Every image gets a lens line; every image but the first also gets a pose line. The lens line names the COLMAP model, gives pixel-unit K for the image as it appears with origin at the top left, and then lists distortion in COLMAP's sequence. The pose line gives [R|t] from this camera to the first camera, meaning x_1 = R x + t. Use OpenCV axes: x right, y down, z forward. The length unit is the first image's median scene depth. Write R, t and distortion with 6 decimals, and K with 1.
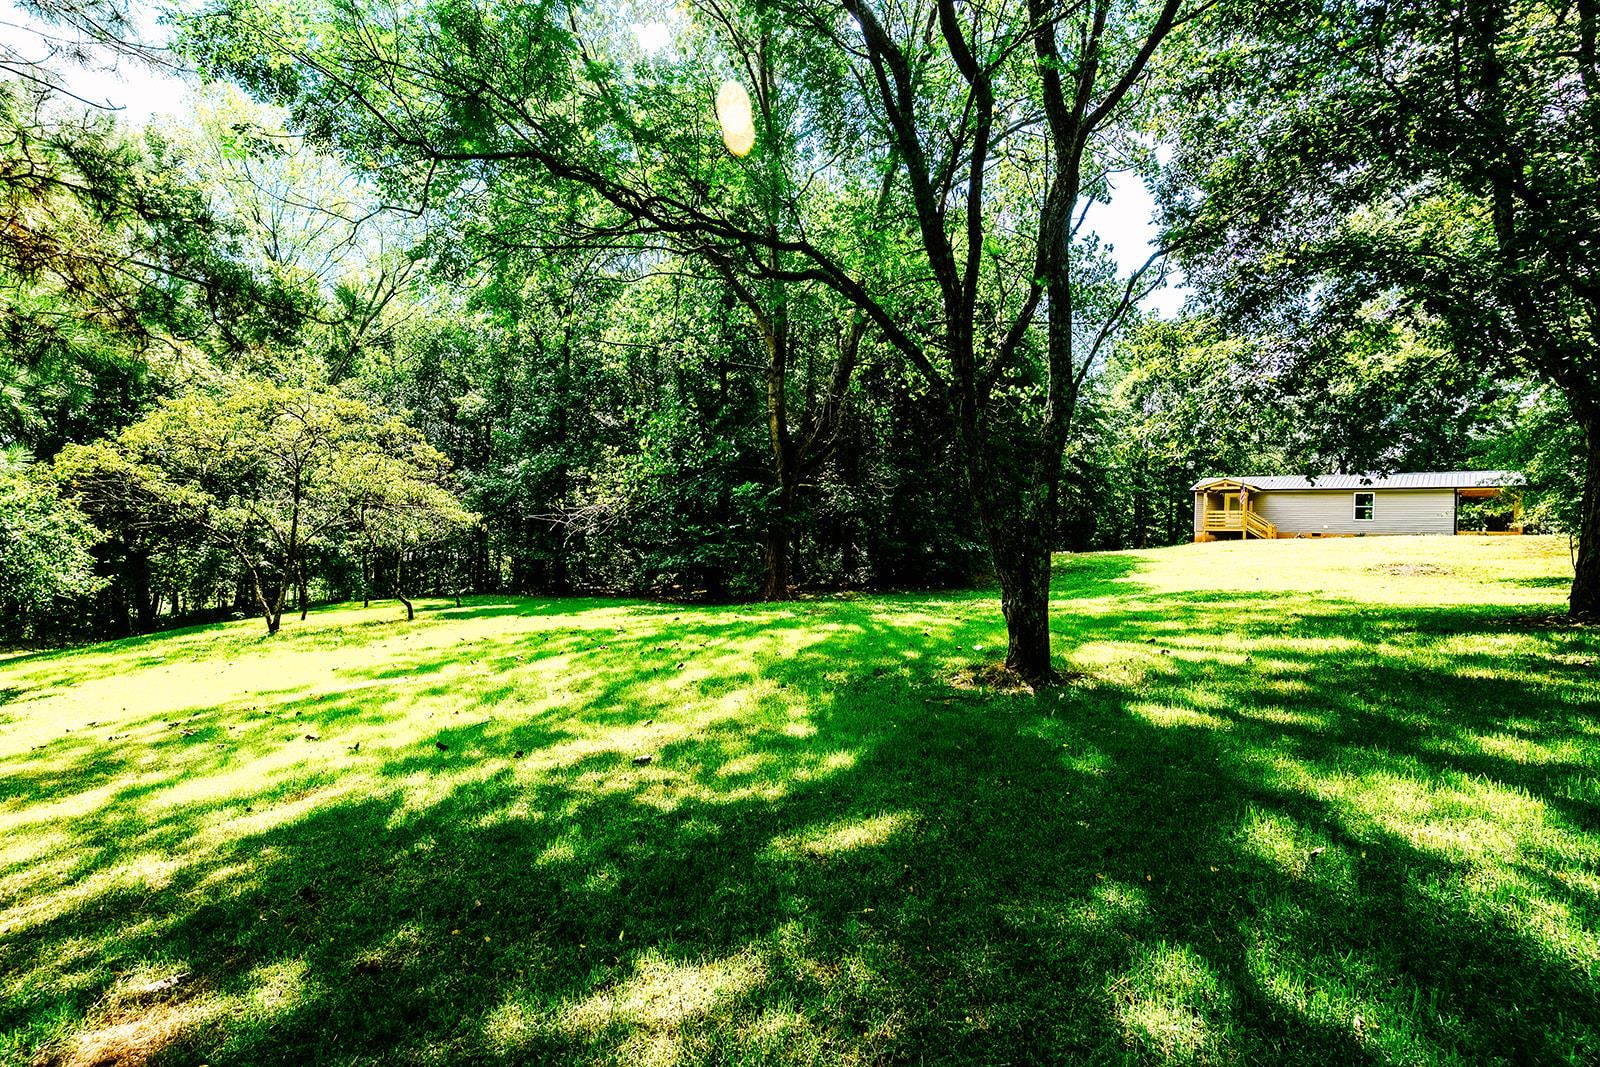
lens RADIAL K [[806.1, 0, 792.2], [0, 806.1, 523.0], [0, 0, 1]] dist [-0.037506, 0.024078]
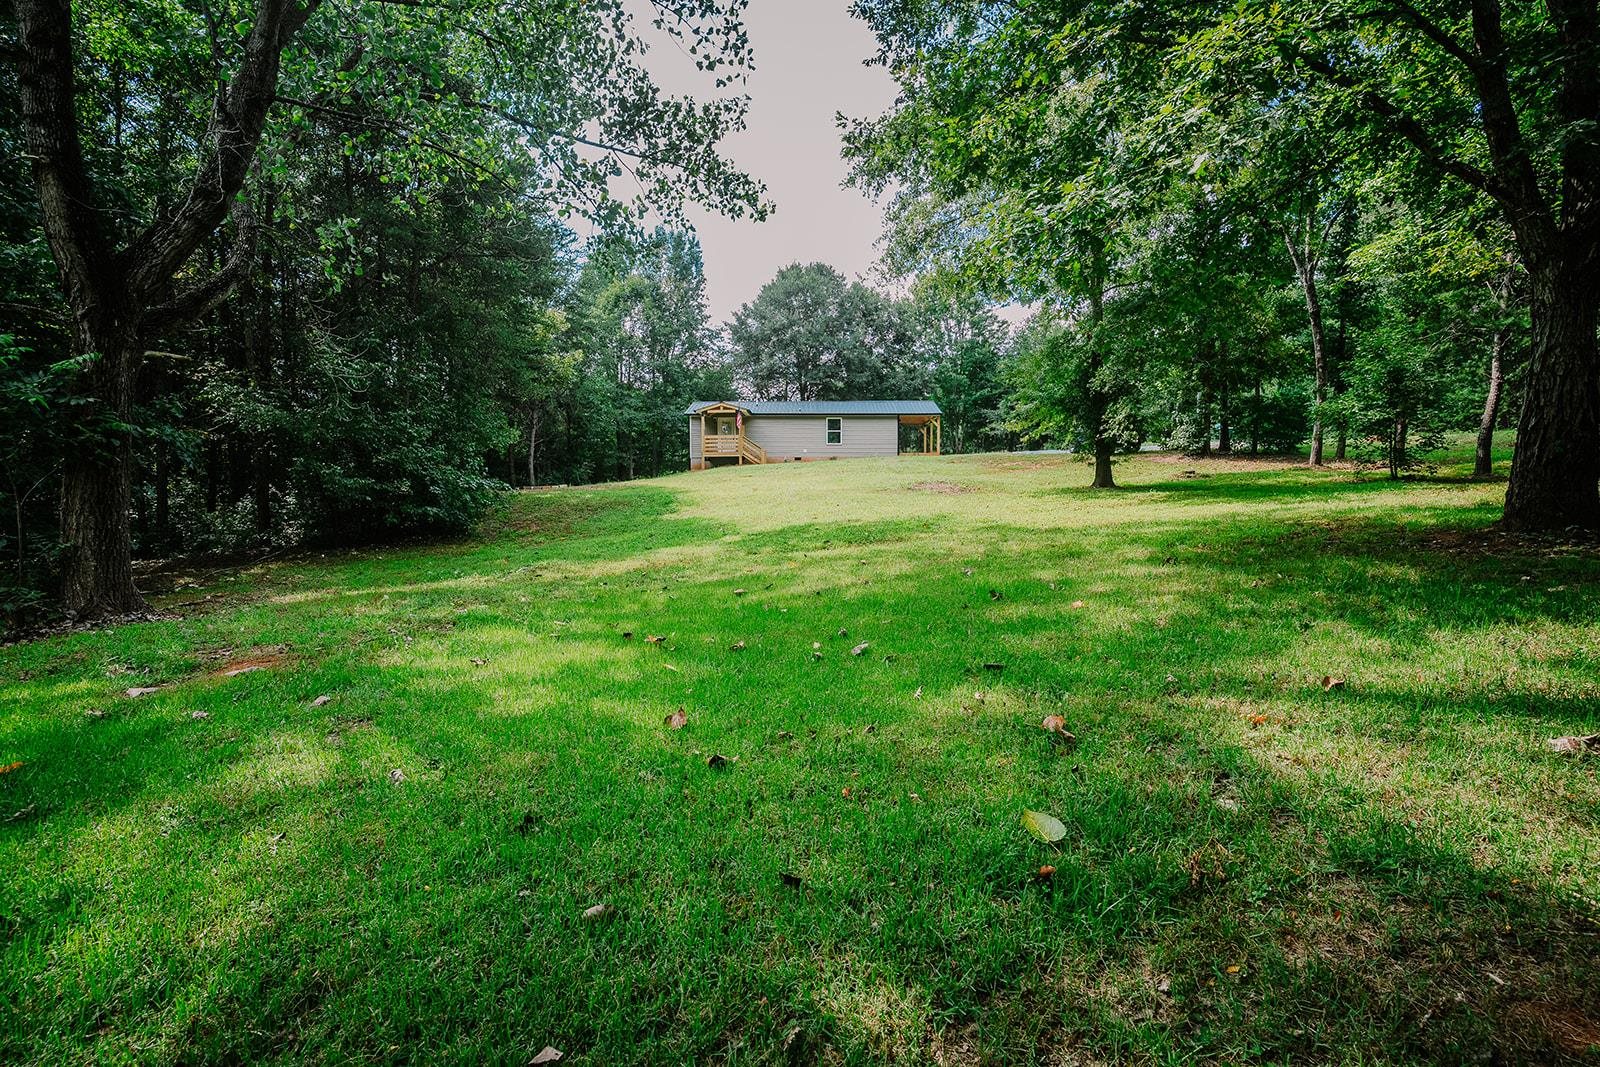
lens RADIAL K [[806.1, 0, 792.2], [0, 806.1, 523.0], [0, 0, 1]] dist [-0.037506, 0.024078]
pose [[0.783122, -0.069342, 0.617990, 0.005109], [0.019115, 0.995978, 0.087532, 0.006329], [-0.621574, -0.056735, 0.781298, 0.192062]]
